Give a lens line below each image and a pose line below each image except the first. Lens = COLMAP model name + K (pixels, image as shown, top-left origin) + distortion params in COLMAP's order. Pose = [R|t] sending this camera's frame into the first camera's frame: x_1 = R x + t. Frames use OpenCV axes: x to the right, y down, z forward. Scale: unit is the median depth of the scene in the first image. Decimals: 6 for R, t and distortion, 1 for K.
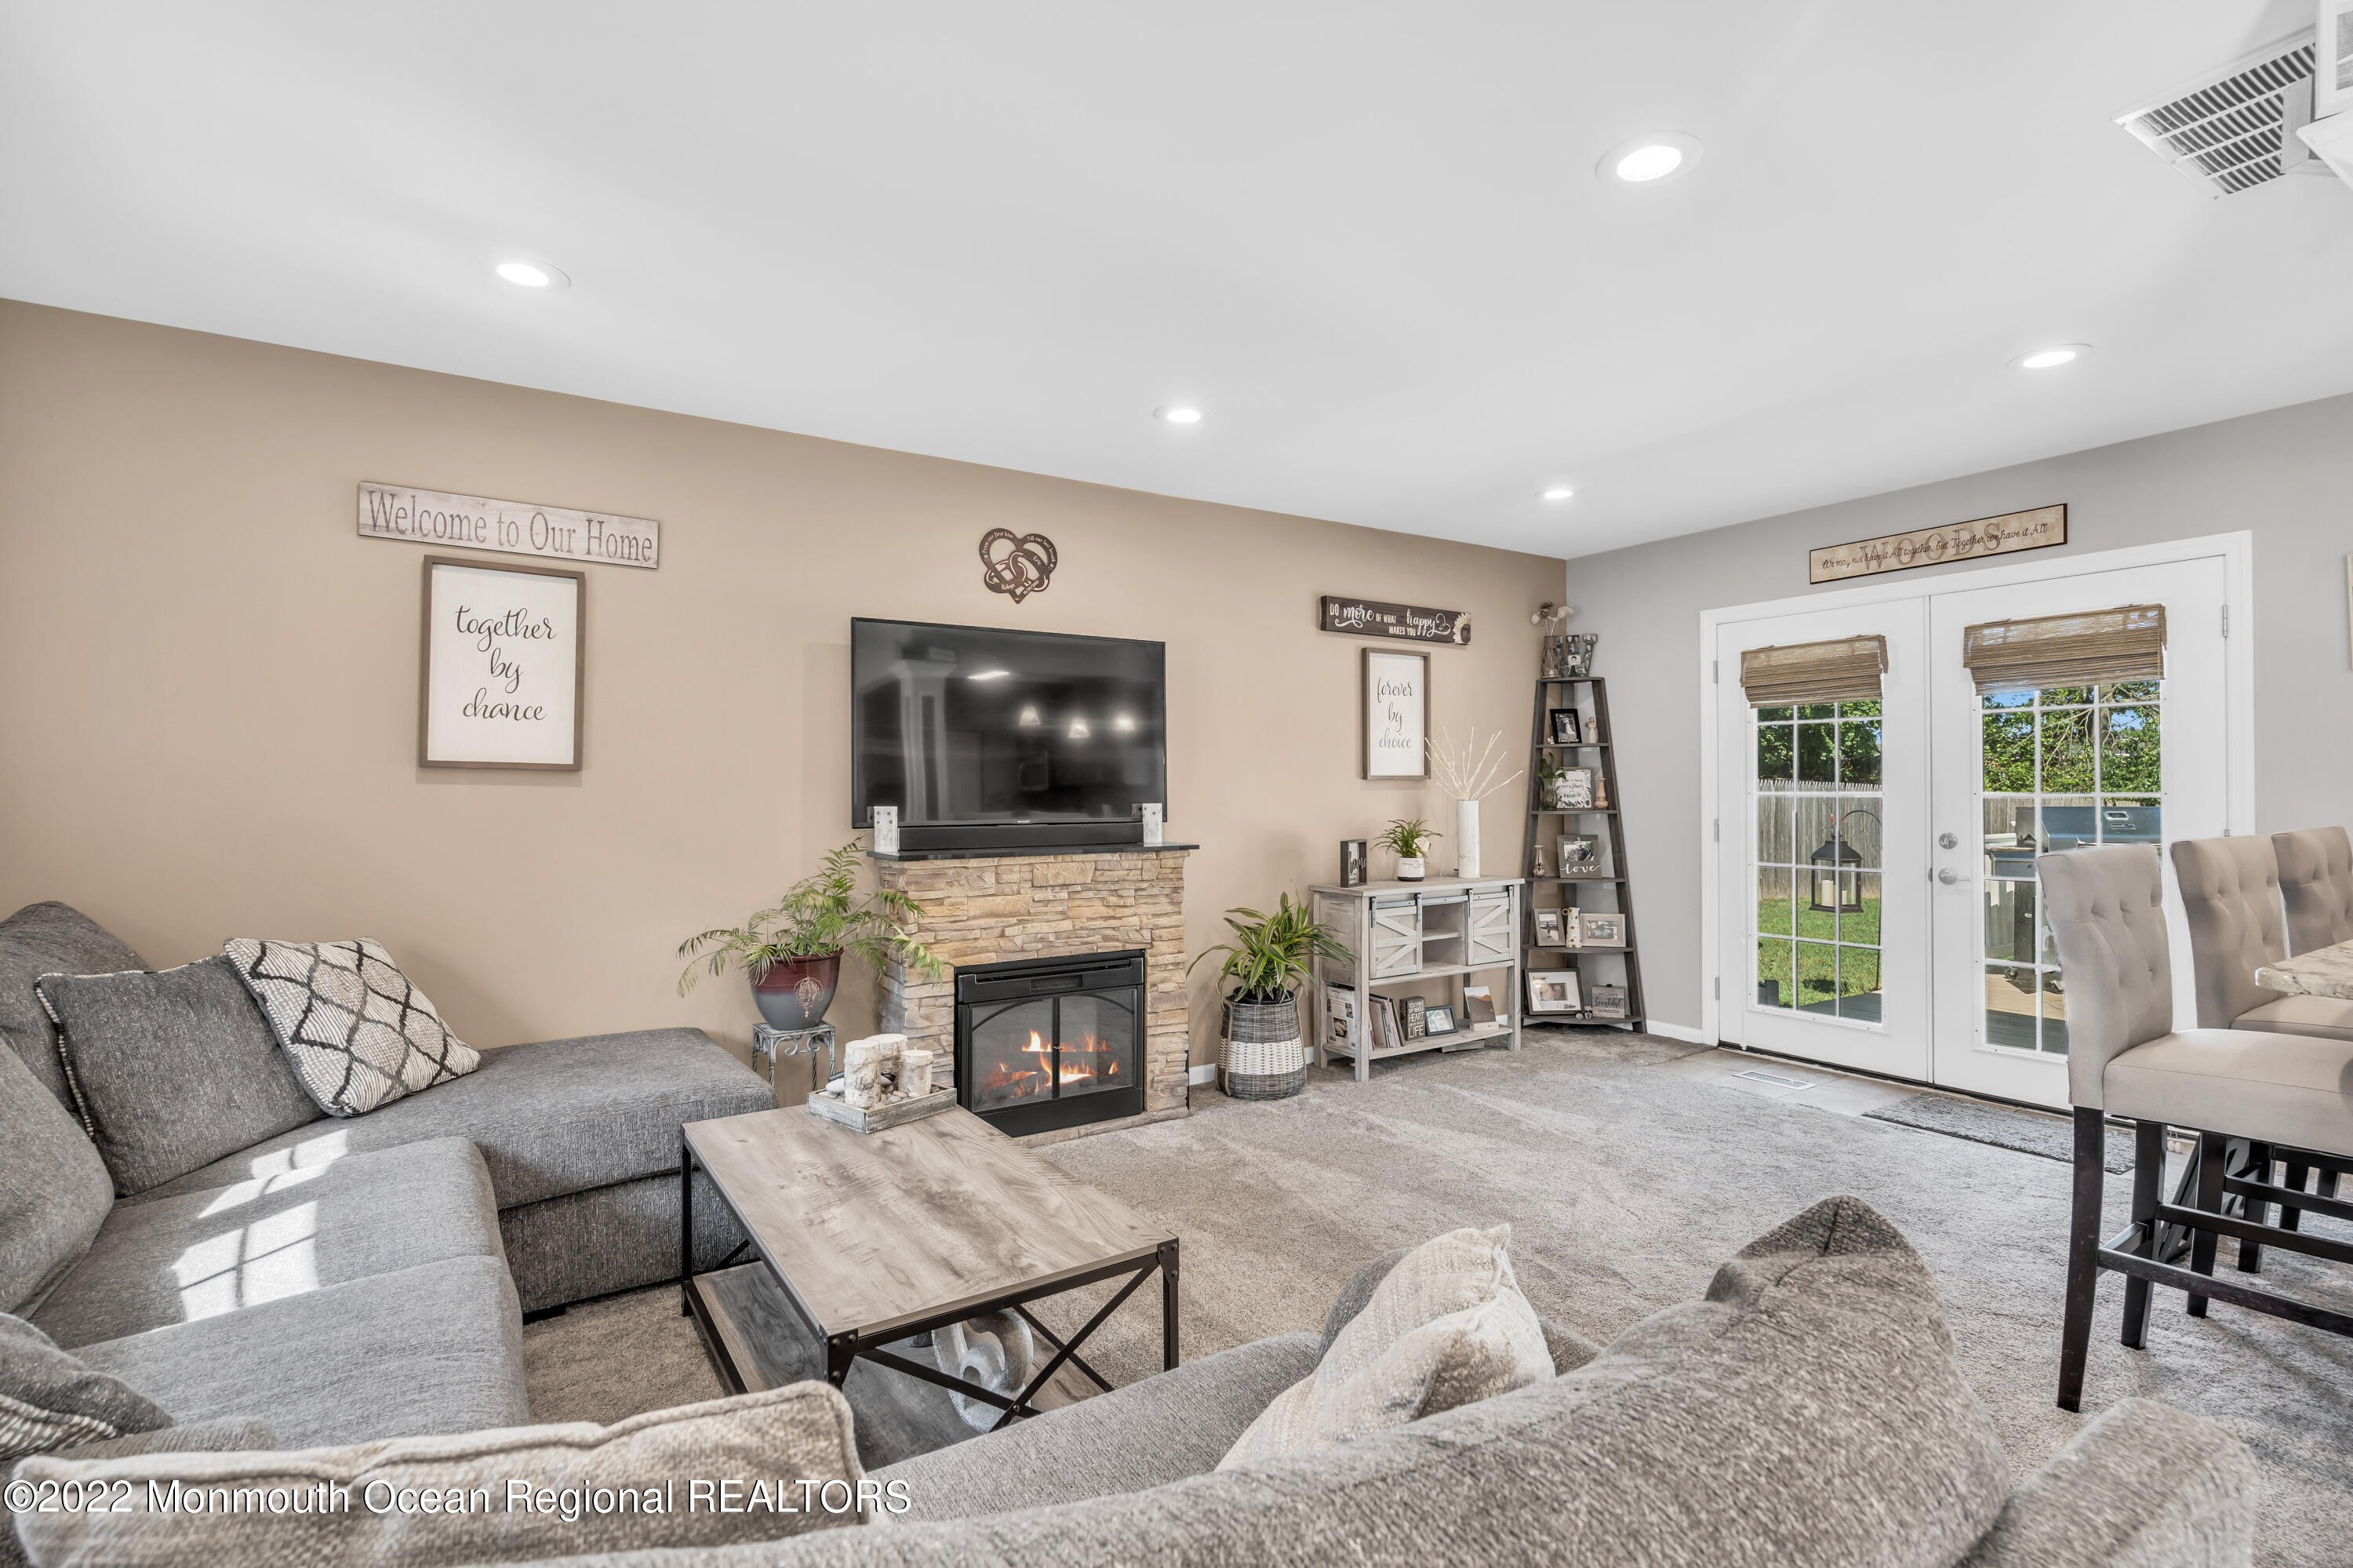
lens RADIAL K [[1111.7, 0, 1176.5], [0, 1111.7, 784.0], [0, 0, 1]] dist [0.000489, 0.000028]
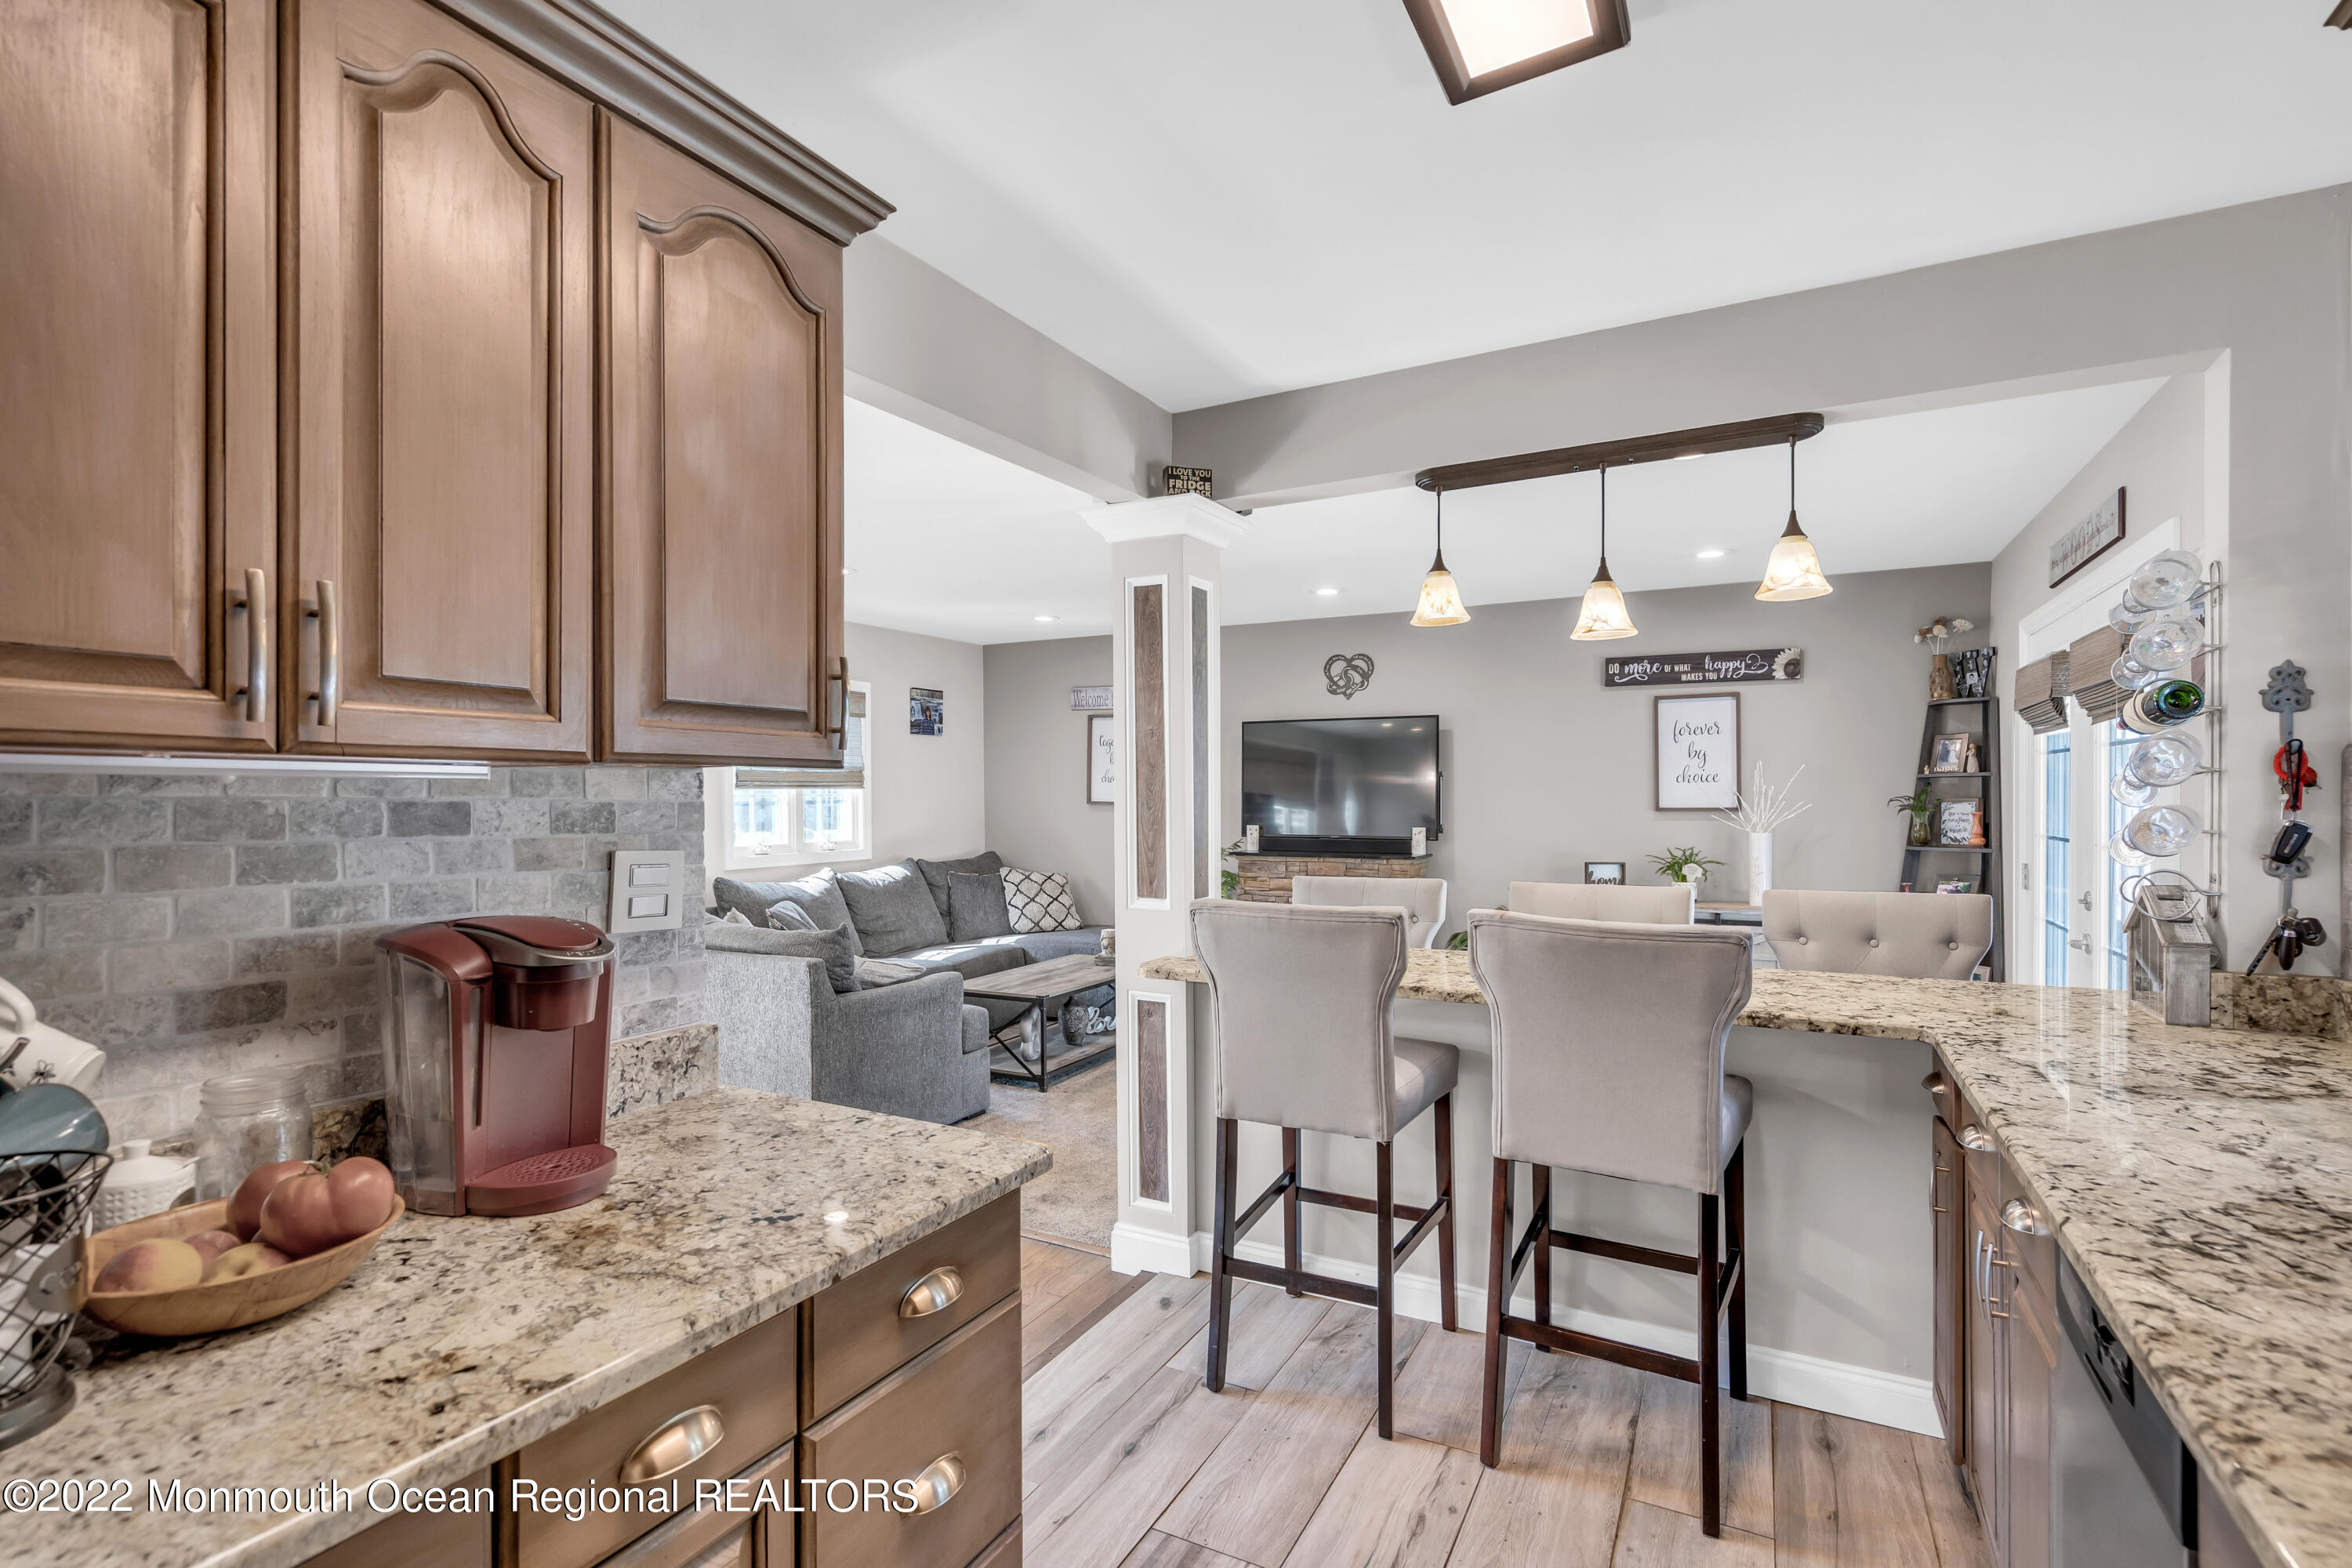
lens RADIAL K [[1091.5, 0, 1175.6], [0, 1091.5, 801.3], [0, 0, 1]] dist [-0.000080, 0.001076]
pose [[0.481111, 0.004886, -0.876646, 0.959653], [0.003009, 0.999969, 0.007225, -0.024903], [0.876654, -0.006114, 0.481082, 0.025584]]
